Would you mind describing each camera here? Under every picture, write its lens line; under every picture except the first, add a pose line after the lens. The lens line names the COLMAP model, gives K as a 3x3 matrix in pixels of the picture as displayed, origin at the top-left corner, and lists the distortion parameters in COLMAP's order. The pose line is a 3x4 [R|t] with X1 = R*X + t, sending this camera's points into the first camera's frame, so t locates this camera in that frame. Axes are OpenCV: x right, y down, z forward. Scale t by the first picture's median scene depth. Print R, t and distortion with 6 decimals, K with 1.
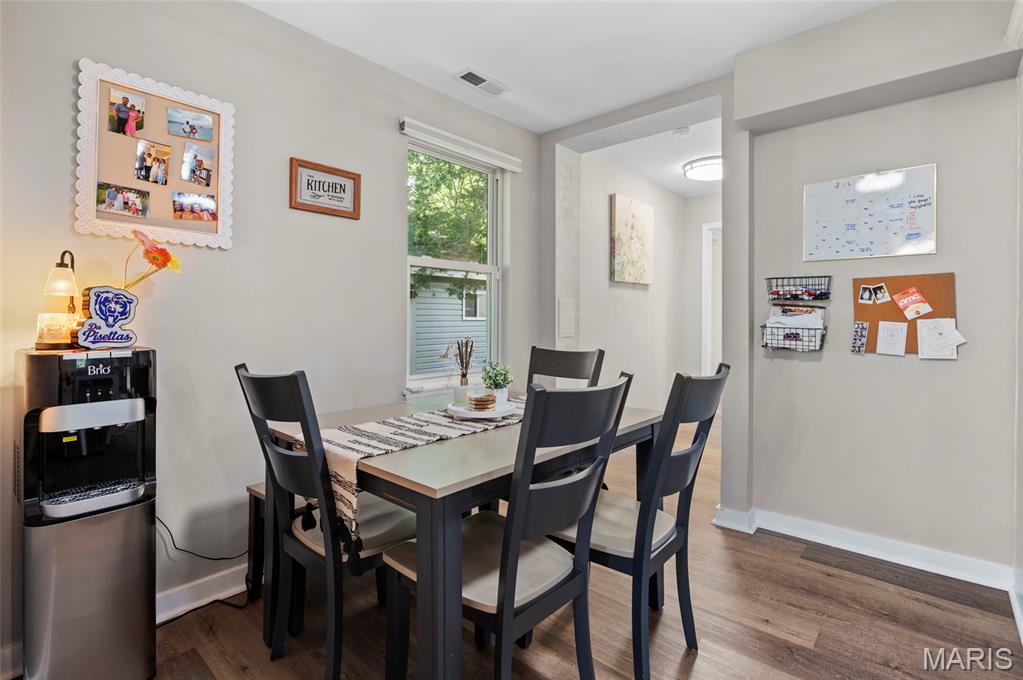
lens RADIAL K [[478.1, 0, 496.4], [0, 478.1, 319.7], [0, 0, 1]] dist [-0.013078, -0.000017]
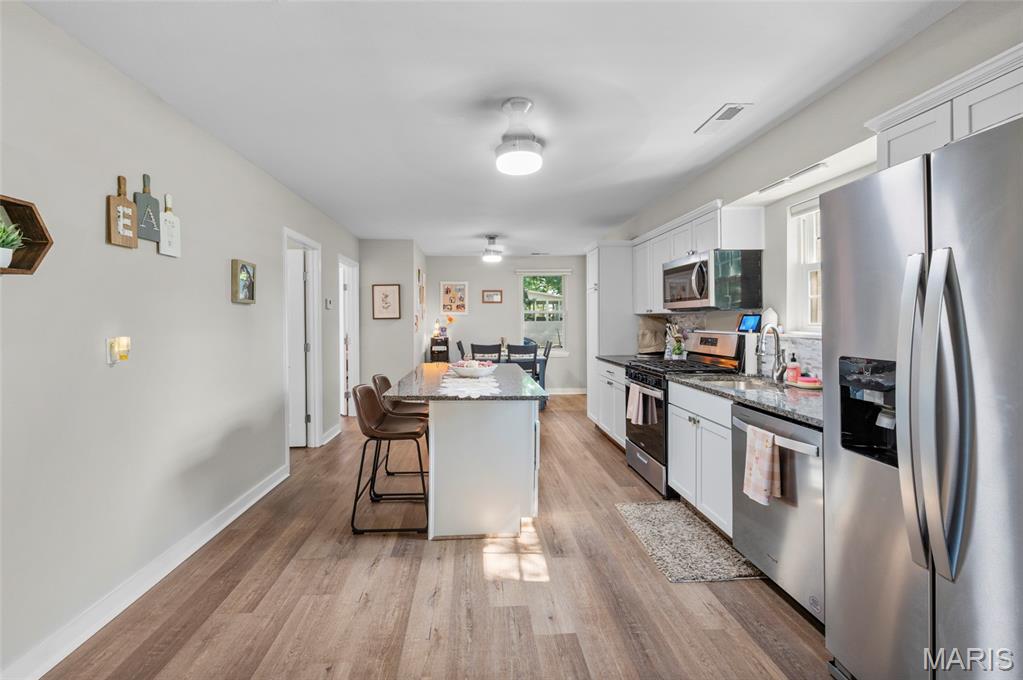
lens RADIAL K [[419.2, 0, 508.9], [0, 419.2, 323.0], [0, 0, 1]] dist [-0.012142, 0.000115]
pose [[0.734100, 0.000746, -0.679041, 2.728751], [0.005400, 0.999961, 0.006936, -0.119577], [0.679020, -0.008758, 0.734067, -1.827287]]
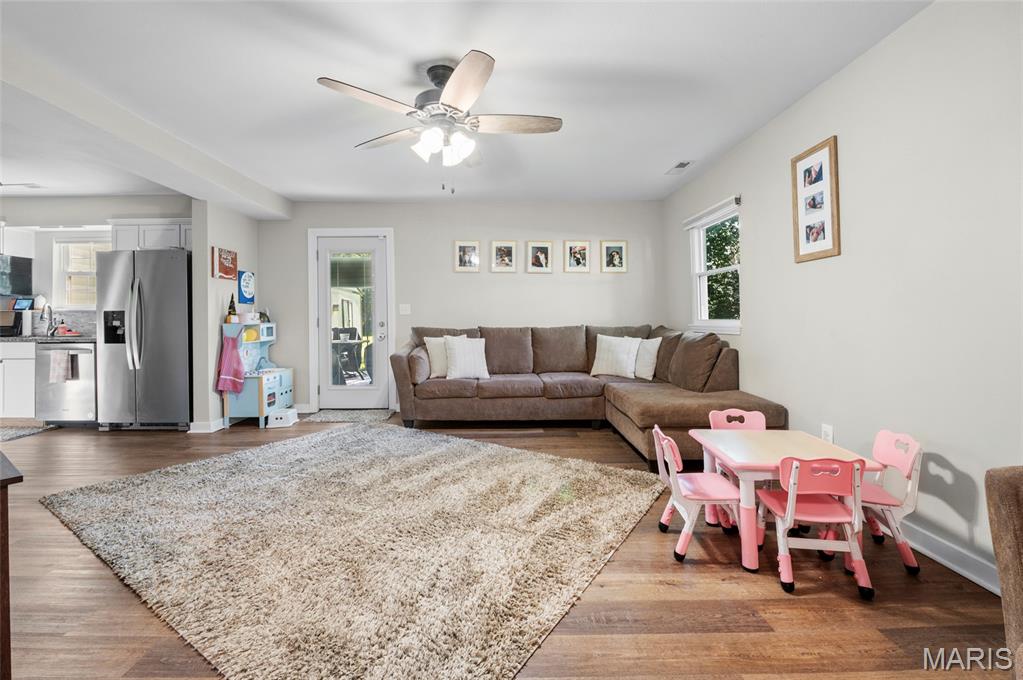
lens RADIAL K [[444.7, 0, 489.6], [0, 444.7, 317.4], [0, 0, 1]] dist [-0.004882, -0.002241]
pose [[0.731535, -0.001407, 0.681802, 2.528719], [0.005242, 0.999980, -0.003561, 0.020005], [-0.681784, 0.006179, 0.731528, -4.207848]]
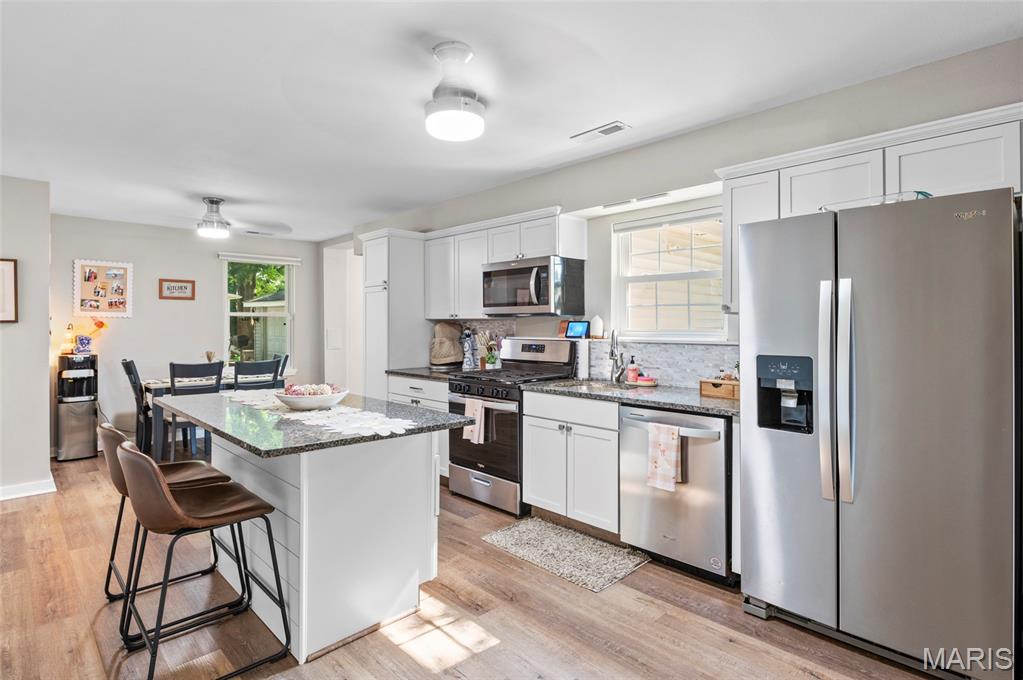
lens RADIAL K [[498.0, 0, 519.7], [0, 498.0, 326.6], [0, 0, 1]] dist [-0.012391, -0.000206]
pose [[0.999556, -0.001340, -0.029763, 2.045173], [0.001432, 0.999994, 0.003046, -0.120706], [0.029759, -0.003088, 0.999552, -2.057445]]
